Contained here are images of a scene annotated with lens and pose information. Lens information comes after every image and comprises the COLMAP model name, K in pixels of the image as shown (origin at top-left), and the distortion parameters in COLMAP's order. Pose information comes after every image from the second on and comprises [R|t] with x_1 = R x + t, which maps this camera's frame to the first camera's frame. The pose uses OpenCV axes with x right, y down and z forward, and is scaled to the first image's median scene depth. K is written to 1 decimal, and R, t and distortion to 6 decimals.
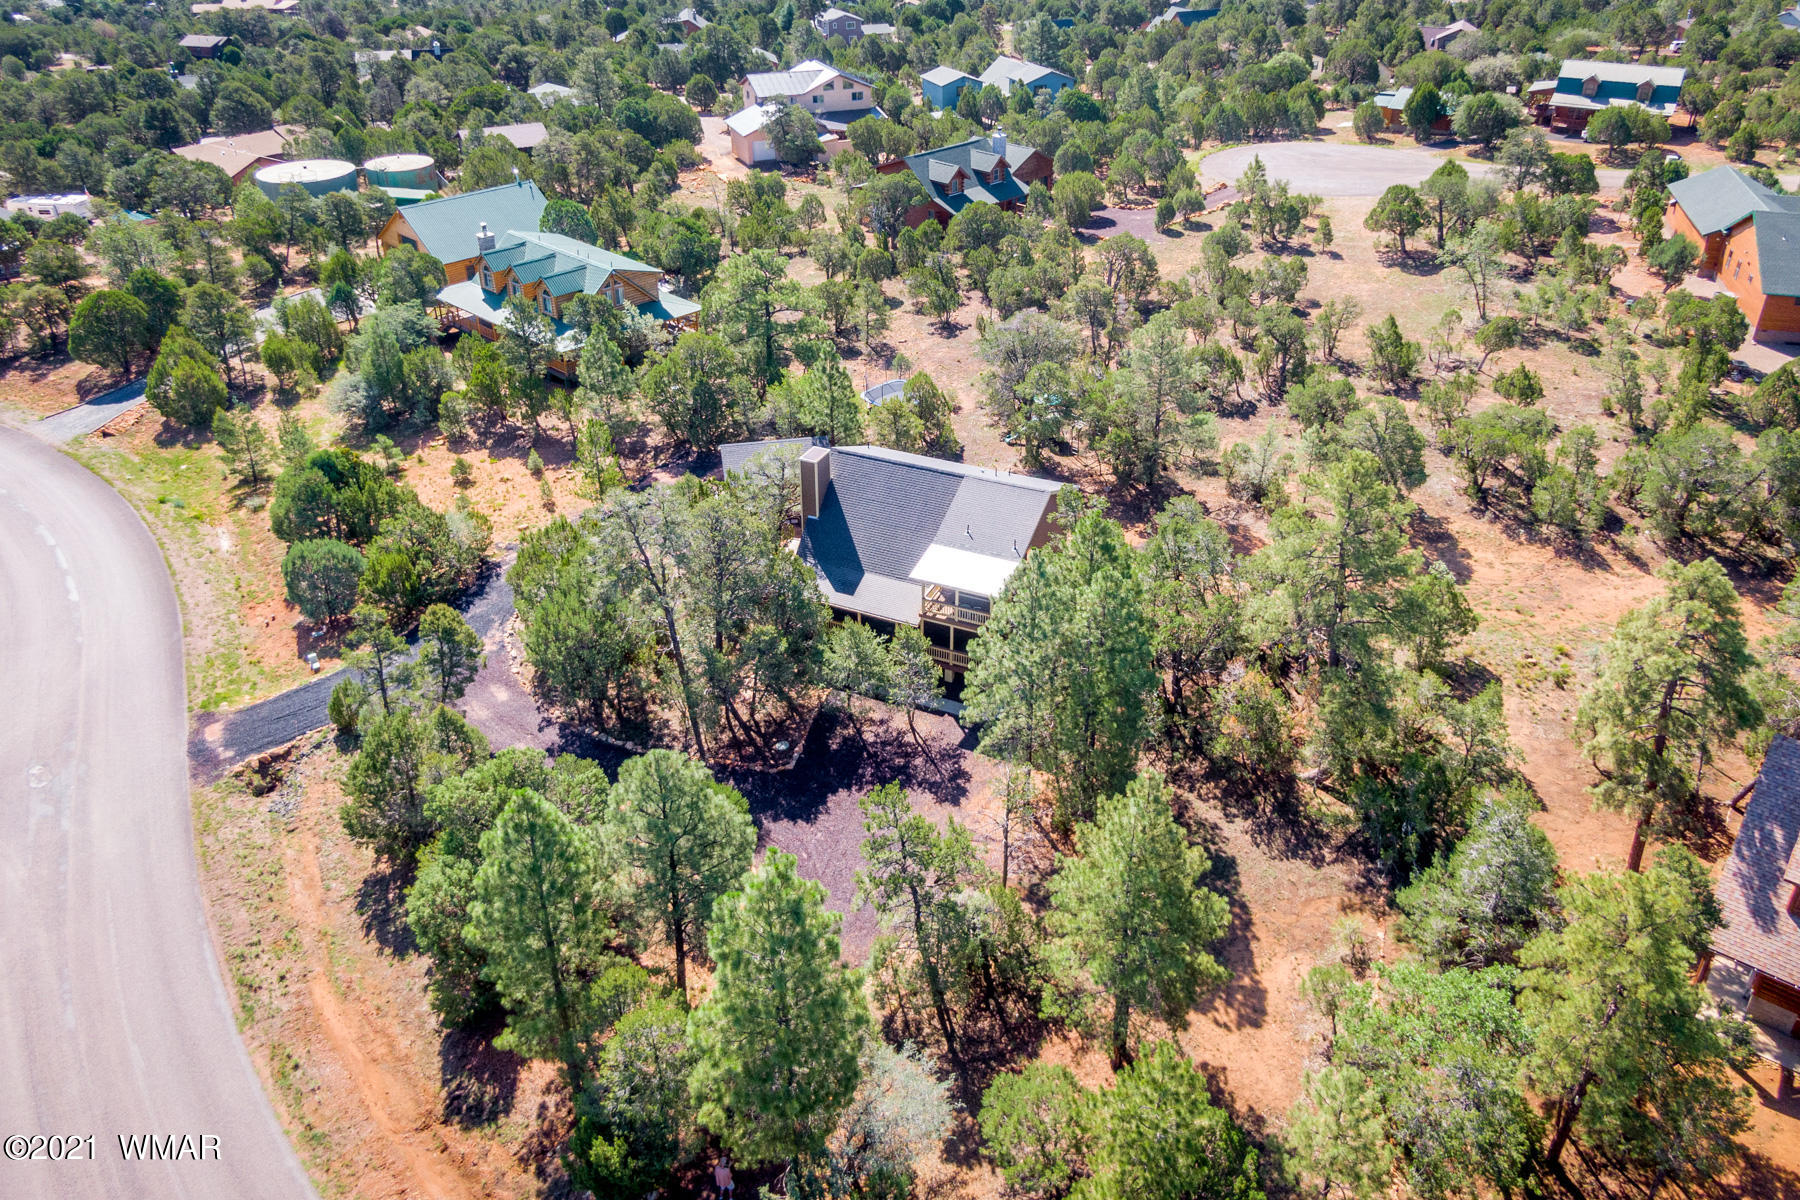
lens RADIAL K [[1274.1, 0, 900.0], [0, 1274.1, 600.0], [0, 0, 1]] dist [0.019402, -0.000321]
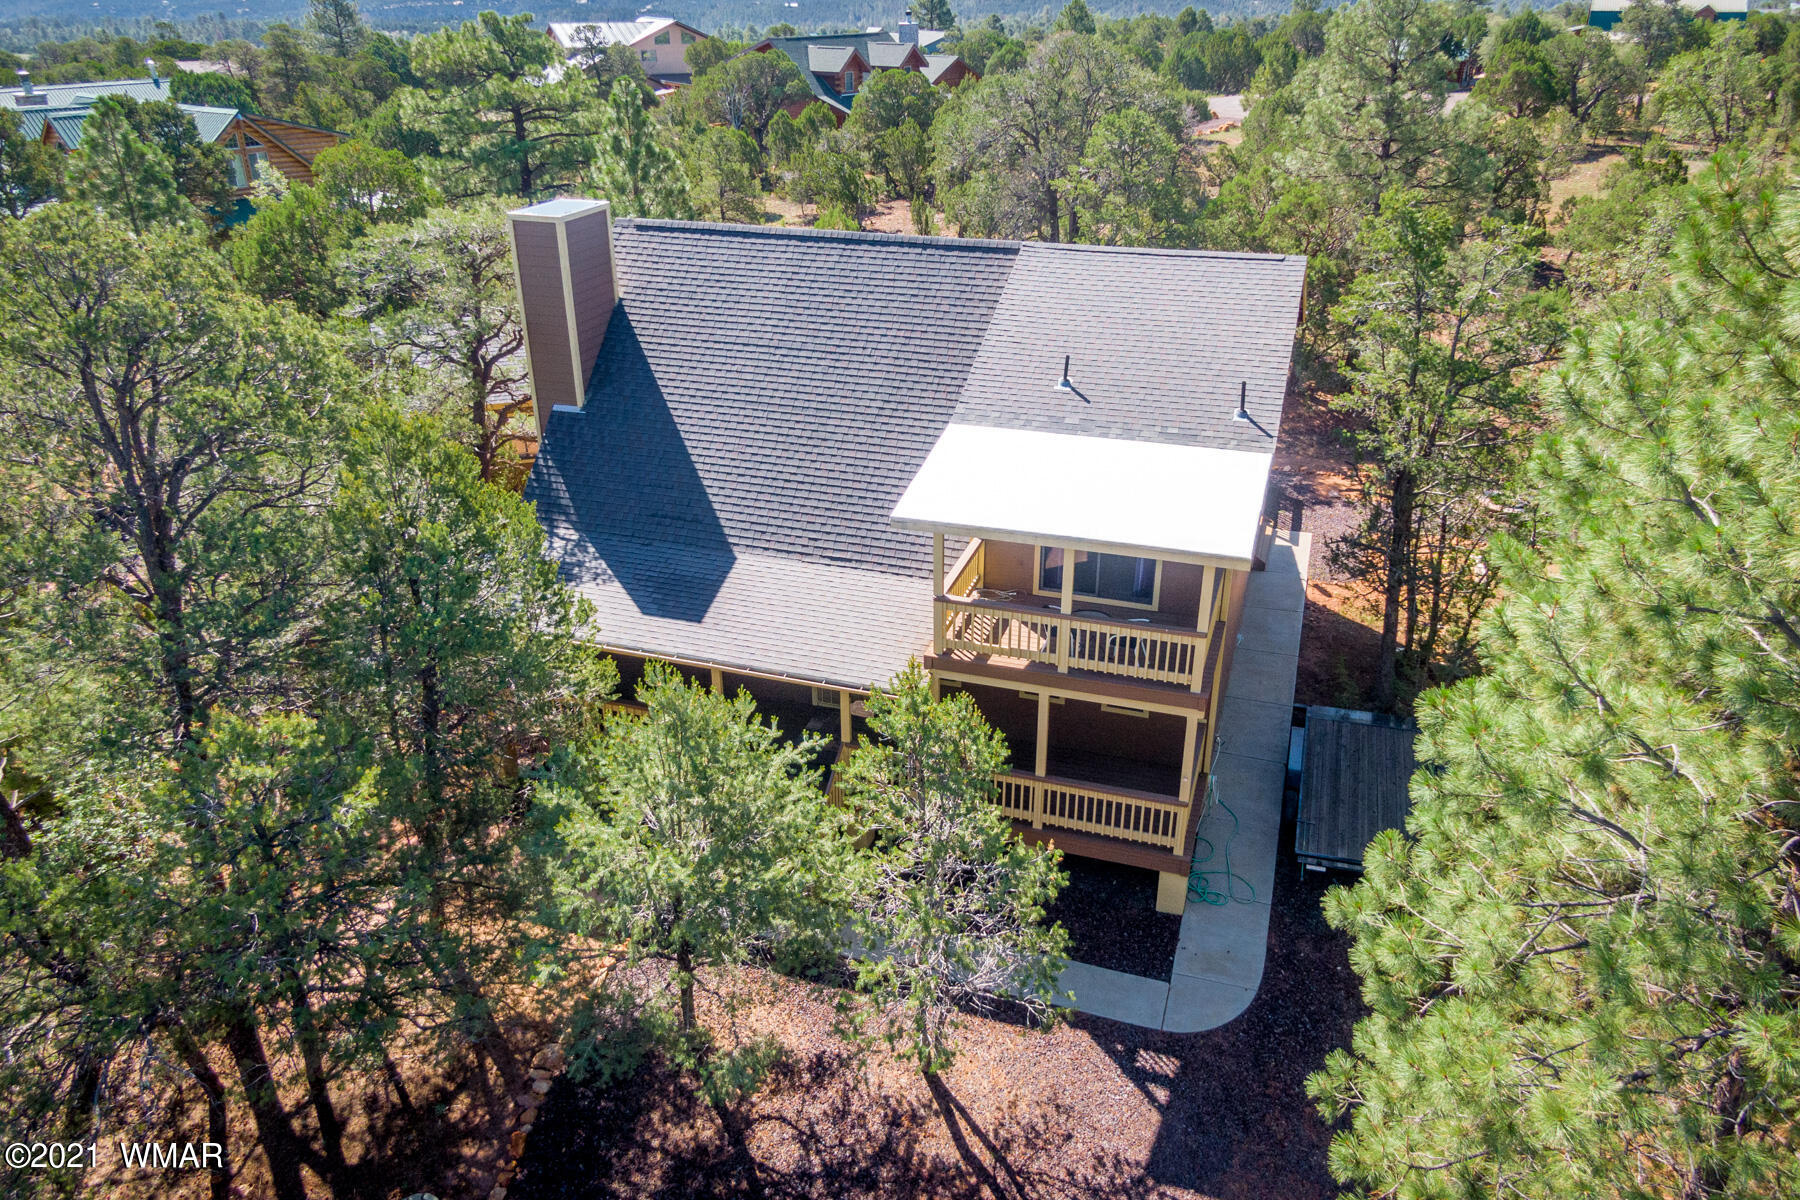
lens RADIAL K [[1268.8, 0, 904.8], [0, 1268.8, 648.7], [0, 0, 1]] dist [0.013618, 0.003722]
pose [[0.993656, -0.052807, 0.099293, -0.017053], [0.059319, 0.996197, -0.063812, 0.025264], [-0.095546, 0.069298, 0.993010, 0.672910]]
